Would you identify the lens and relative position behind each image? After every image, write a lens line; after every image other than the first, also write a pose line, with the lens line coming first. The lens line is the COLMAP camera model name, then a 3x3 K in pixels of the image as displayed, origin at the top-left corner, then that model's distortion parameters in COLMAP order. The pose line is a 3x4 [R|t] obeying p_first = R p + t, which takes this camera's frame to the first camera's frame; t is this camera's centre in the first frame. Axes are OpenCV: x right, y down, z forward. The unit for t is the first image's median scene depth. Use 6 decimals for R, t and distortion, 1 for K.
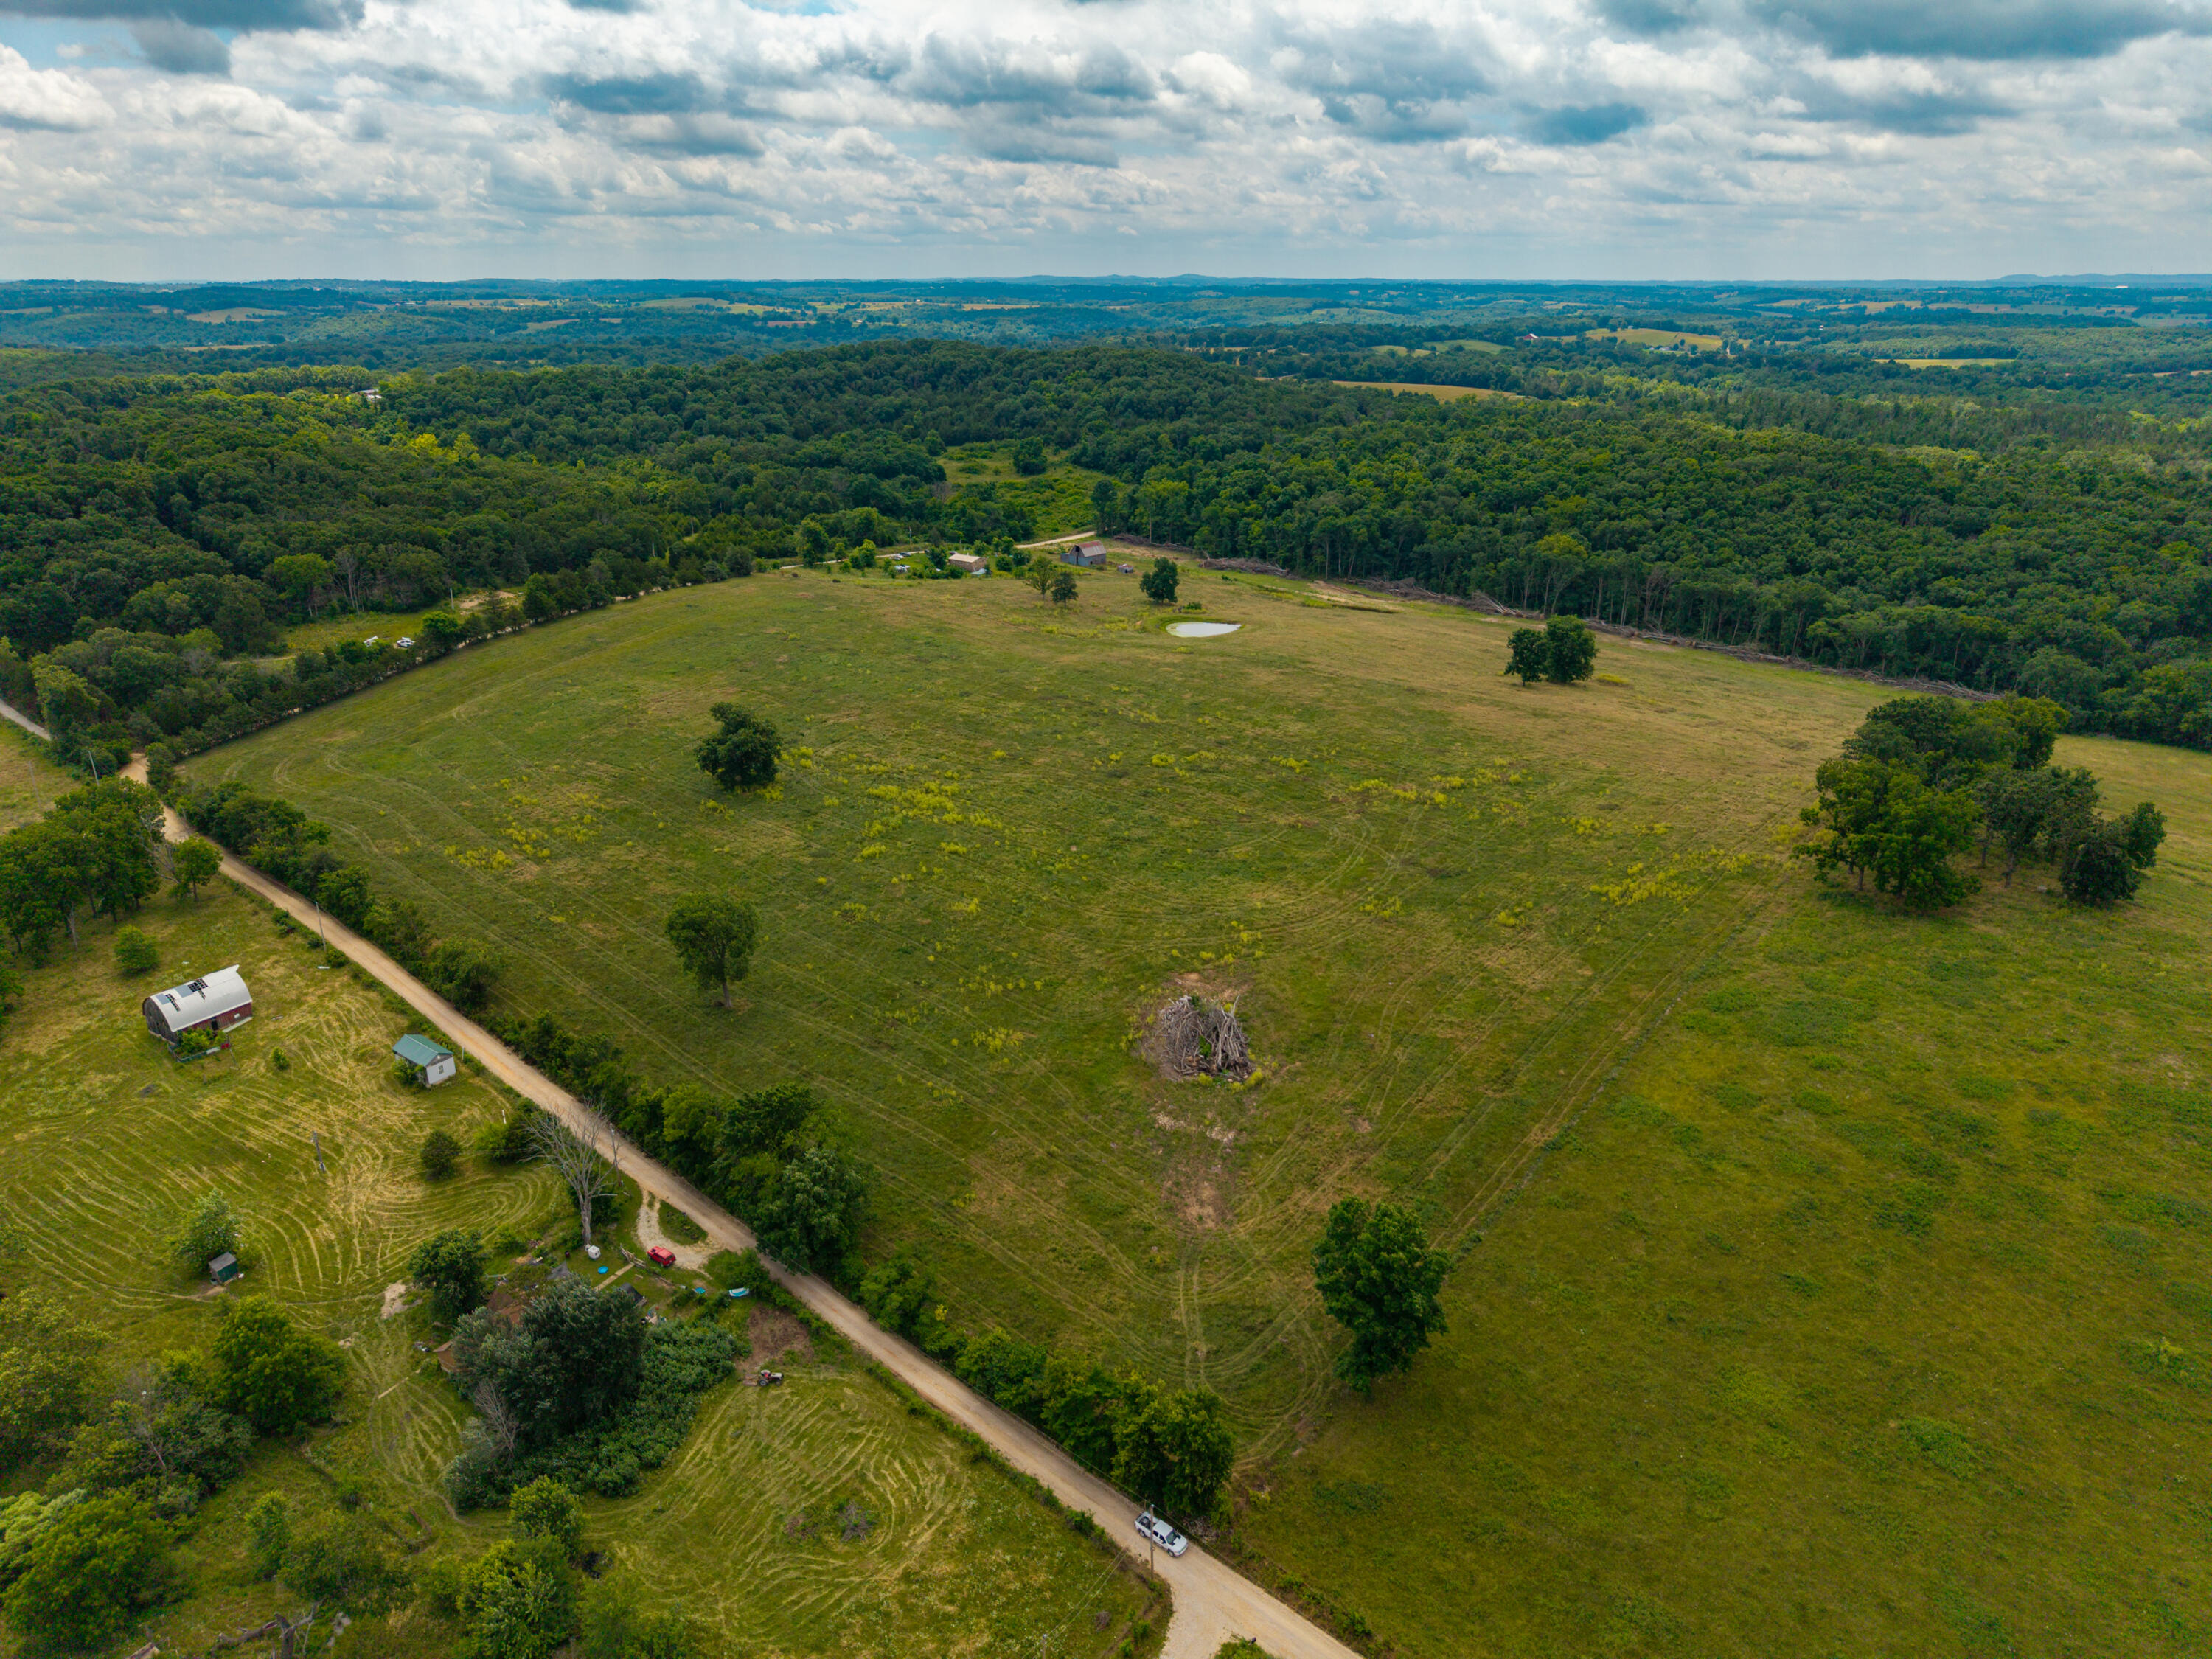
lens RADIAL K [[1486.3, 0, 1095.3], [0, 1486.3, 838.7], [0, 0, 1]] dist [0.013661, -0.009455]
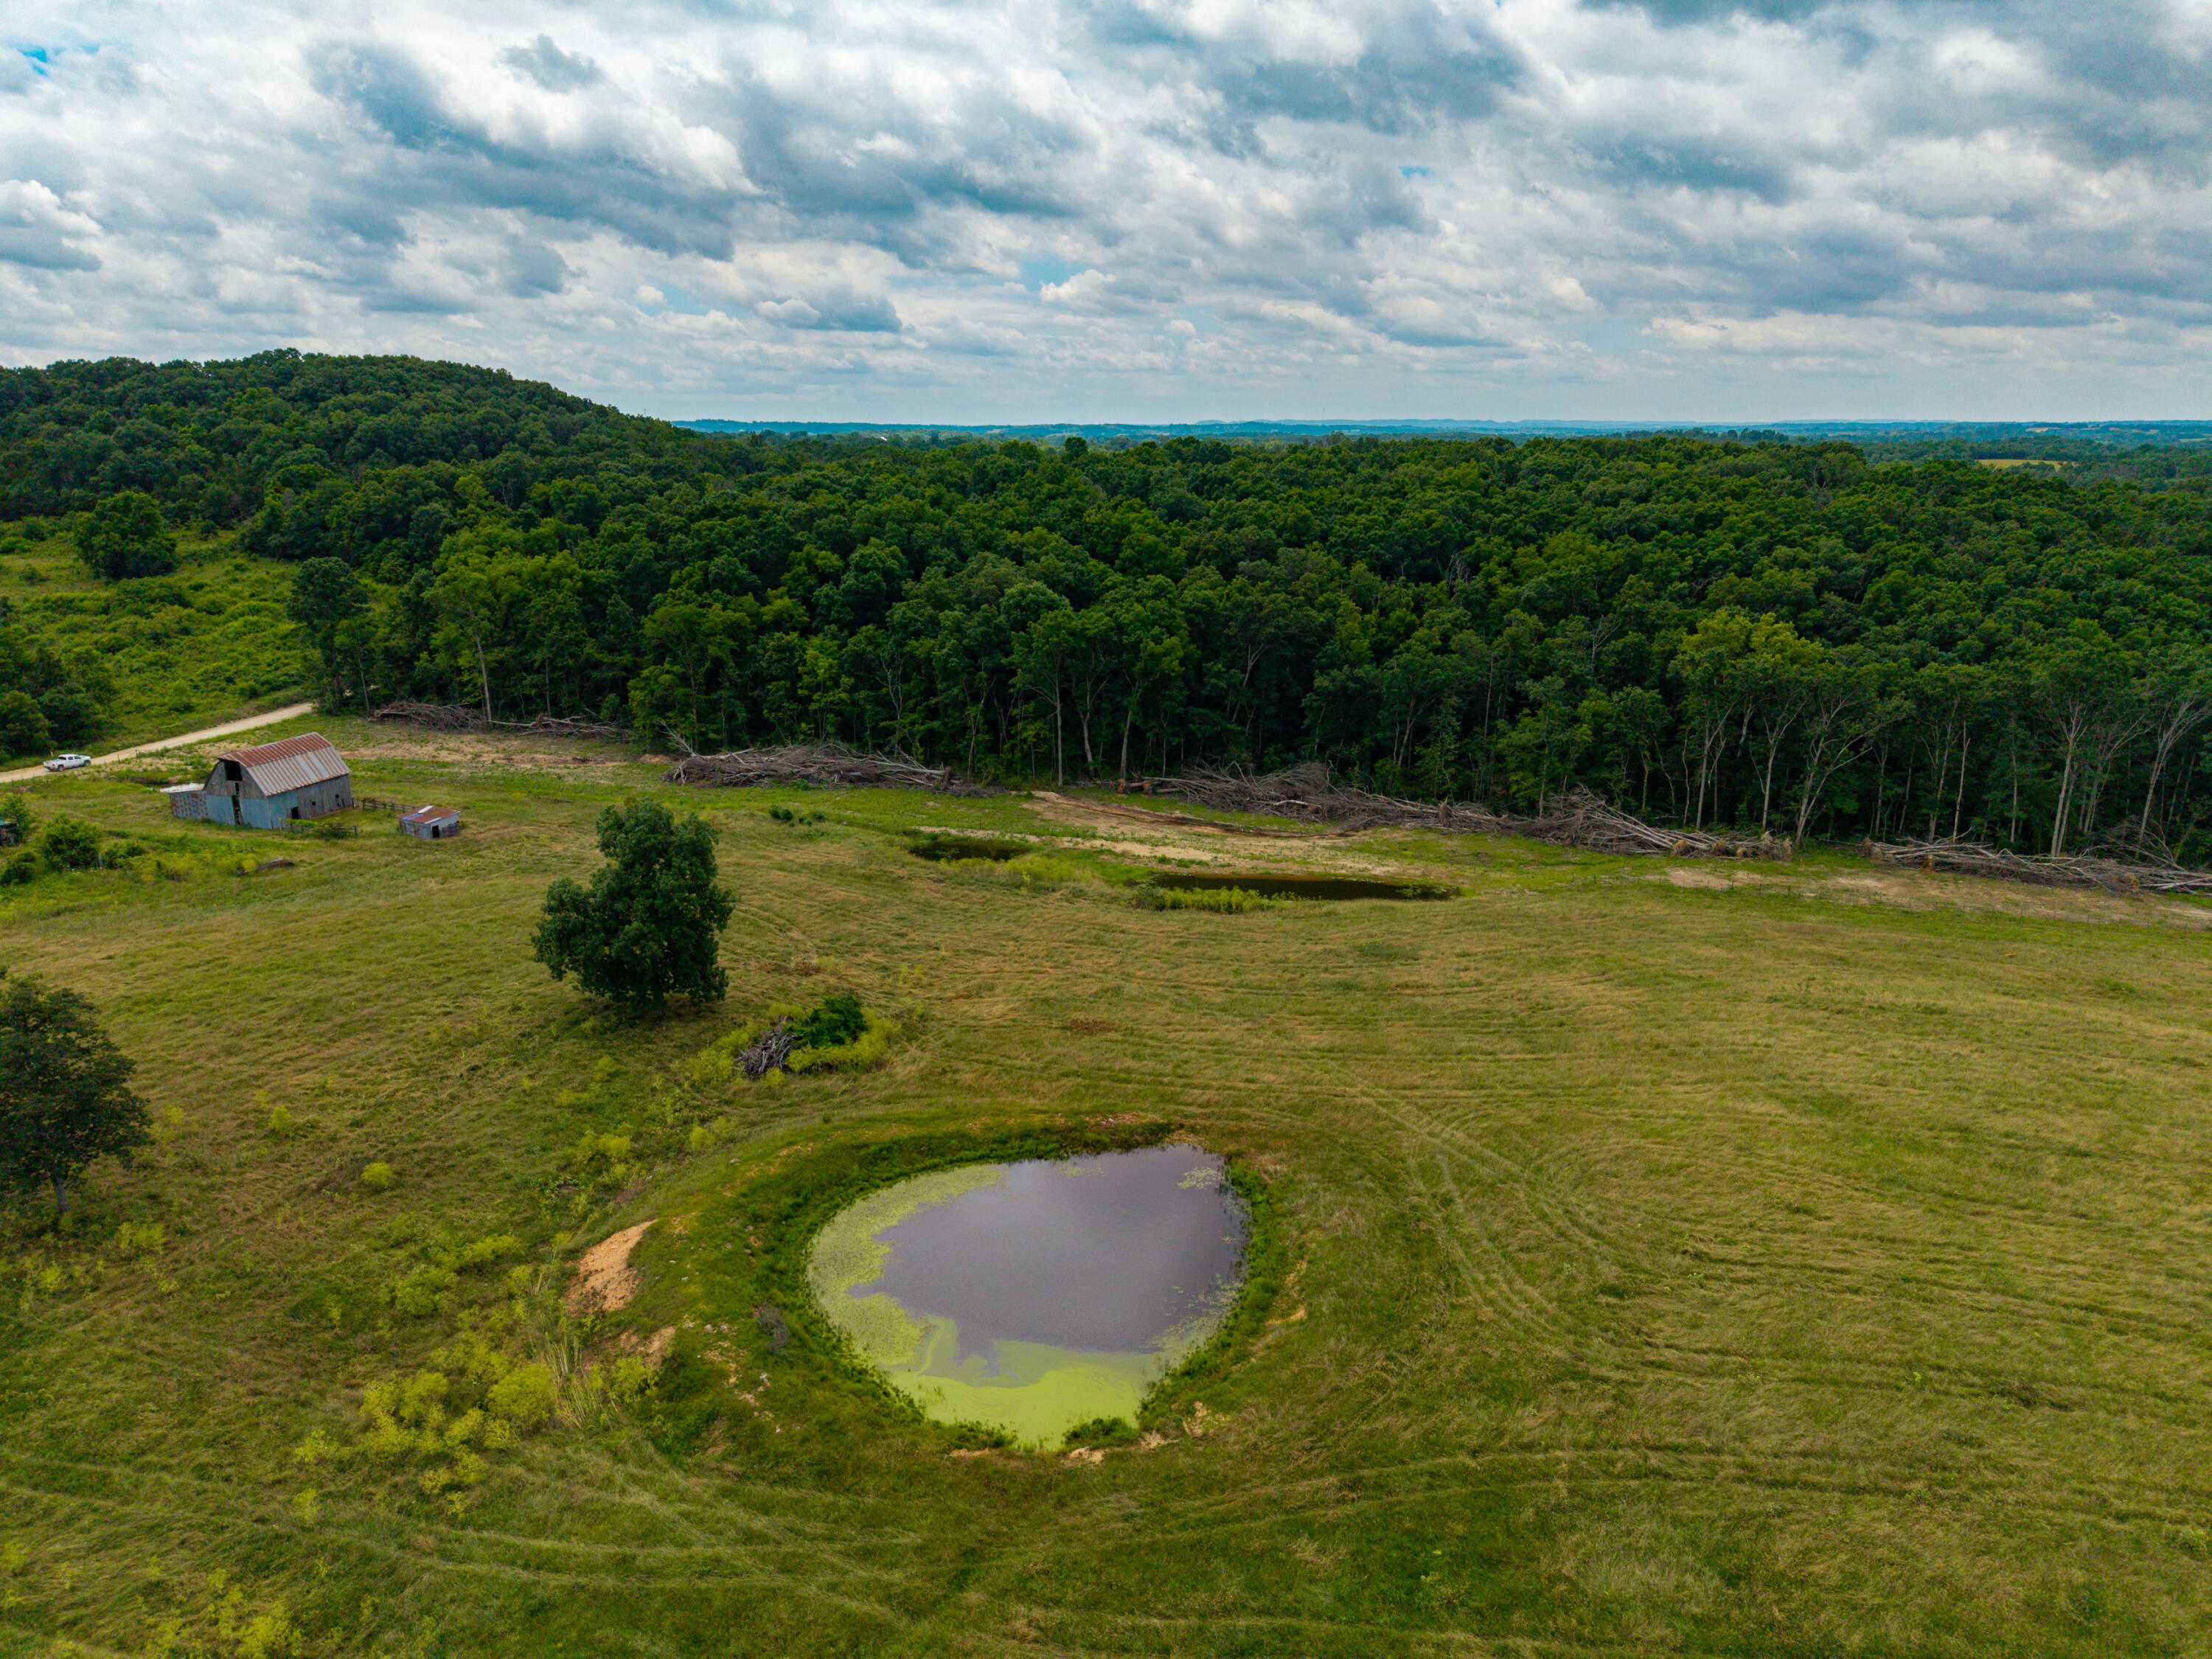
lens RADIAL K [[1486.3, 0, 1101.7], [0, 1486.3, 825.9], [0, 0, 1]] dist [0.013661, -0.009455]
pose [[0.892248, -0.117142, 0.436087, 0.009589], [0.160596, 0.984942, -0.064010, -0.129876], [-0.422022, 0.127147, 0.897625, 0.629426]]
